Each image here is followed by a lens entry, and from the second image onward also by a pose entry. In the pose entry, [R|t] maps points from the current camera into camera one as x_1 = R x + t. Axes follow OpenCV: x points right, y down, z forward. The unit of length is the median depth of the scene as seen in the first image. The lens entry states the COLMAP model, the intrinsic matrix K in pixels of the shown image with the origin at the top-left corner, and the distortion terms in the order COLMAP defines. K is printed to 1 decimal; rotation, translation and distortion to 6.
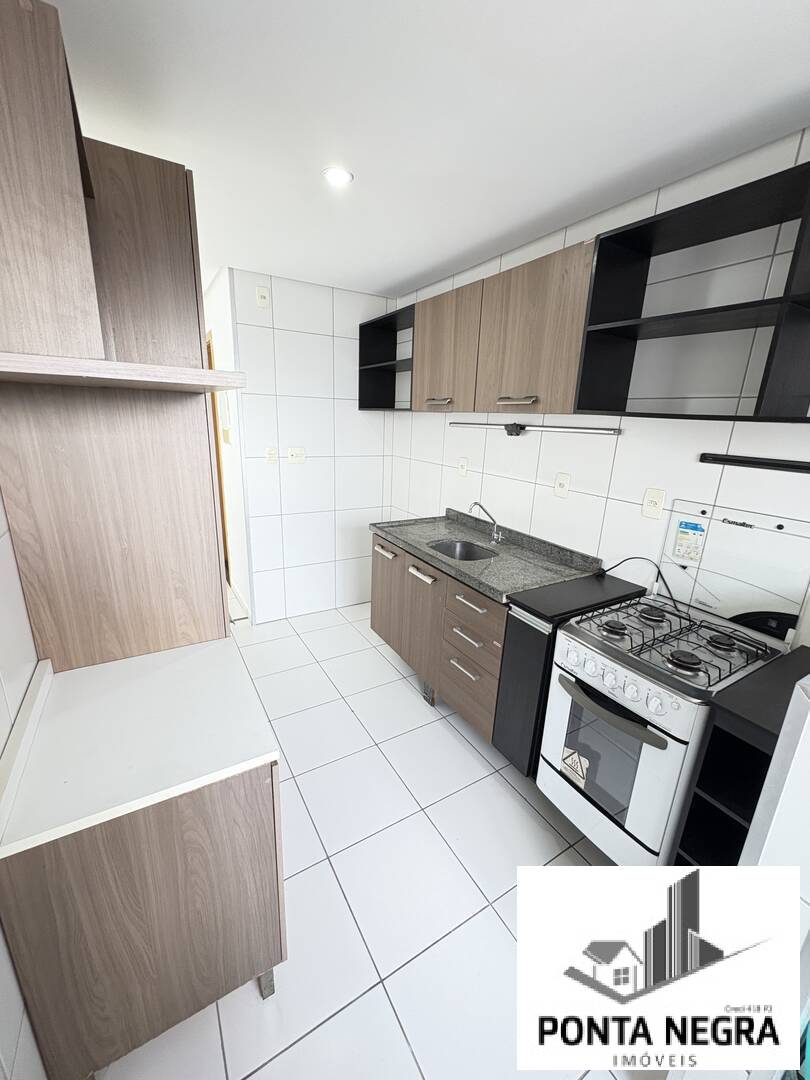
lens RADIAL K [[430.9, 0, 403.0], [0, 430.9, 538.4], [0, 0, 1]] dist [0.001126, -0.000459]
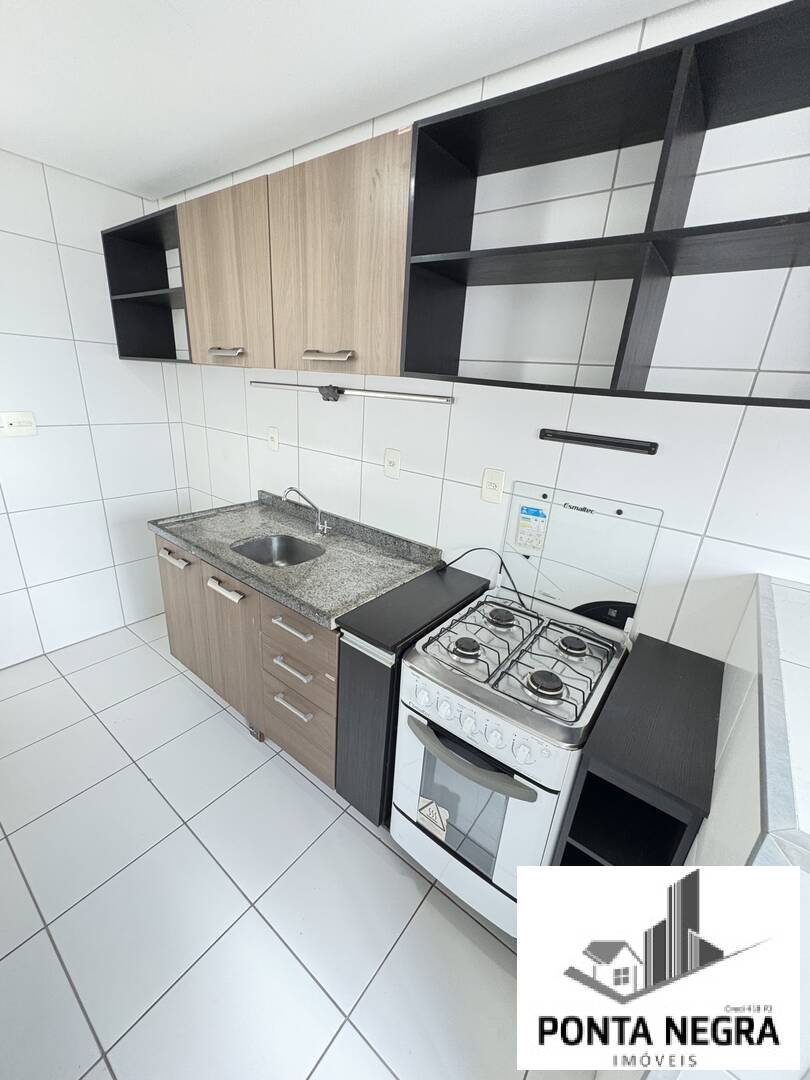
lens RADIAL K [[430.9, 0, 402.8], [0, 430.9, 537.4], [0, 0, 1]] dist [0.001126, -0.000459]
pose [[0.927651, -0.103260, 0.358888, 0.086318], [0.069957, 0.992050, 0.104610, -0.078919], [-0.366837, -0.071935, 0.927500, 0.244032]]
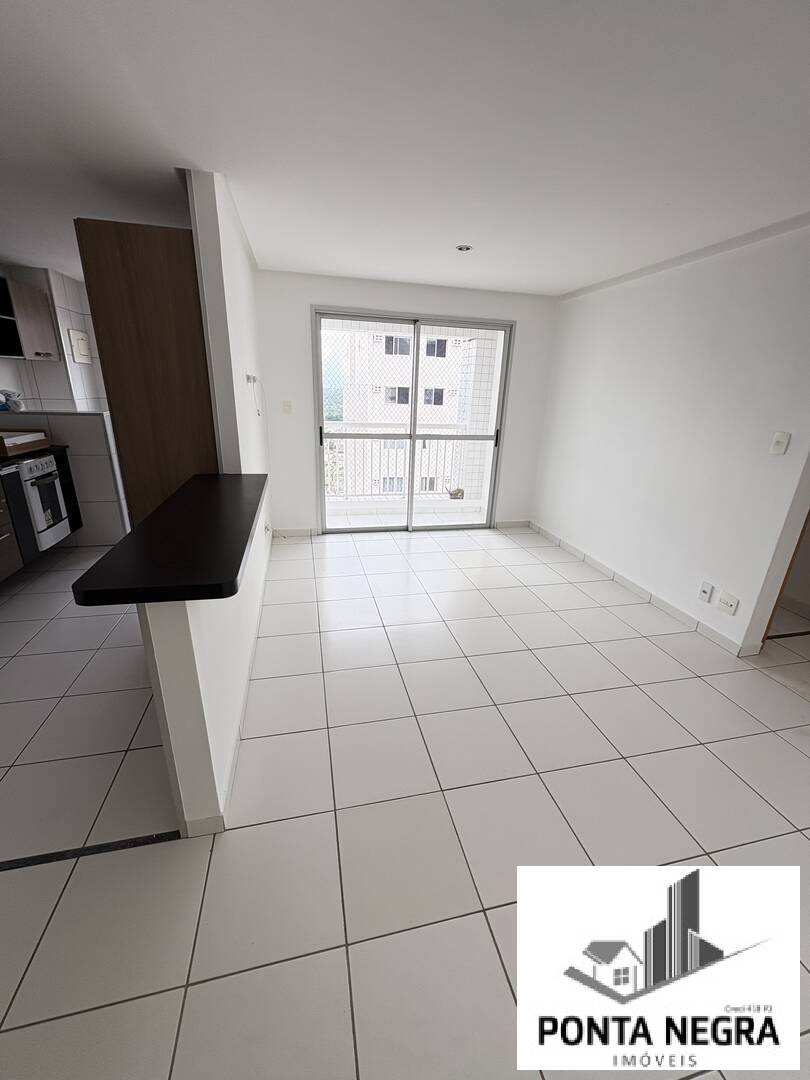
lens RADIAL K [[430.9, 0, 407.1], [0, 430.9, 538.4], [0, 0, 1]] dist [0.001126, -0.000459]
pose [[-0.949637, -0.168863, 0.263961, -1.652463], [0.013617, 0.819342, 0.573143, -0.538501], [-0.313057, 0.547872, -0.775778, 1.839255]]
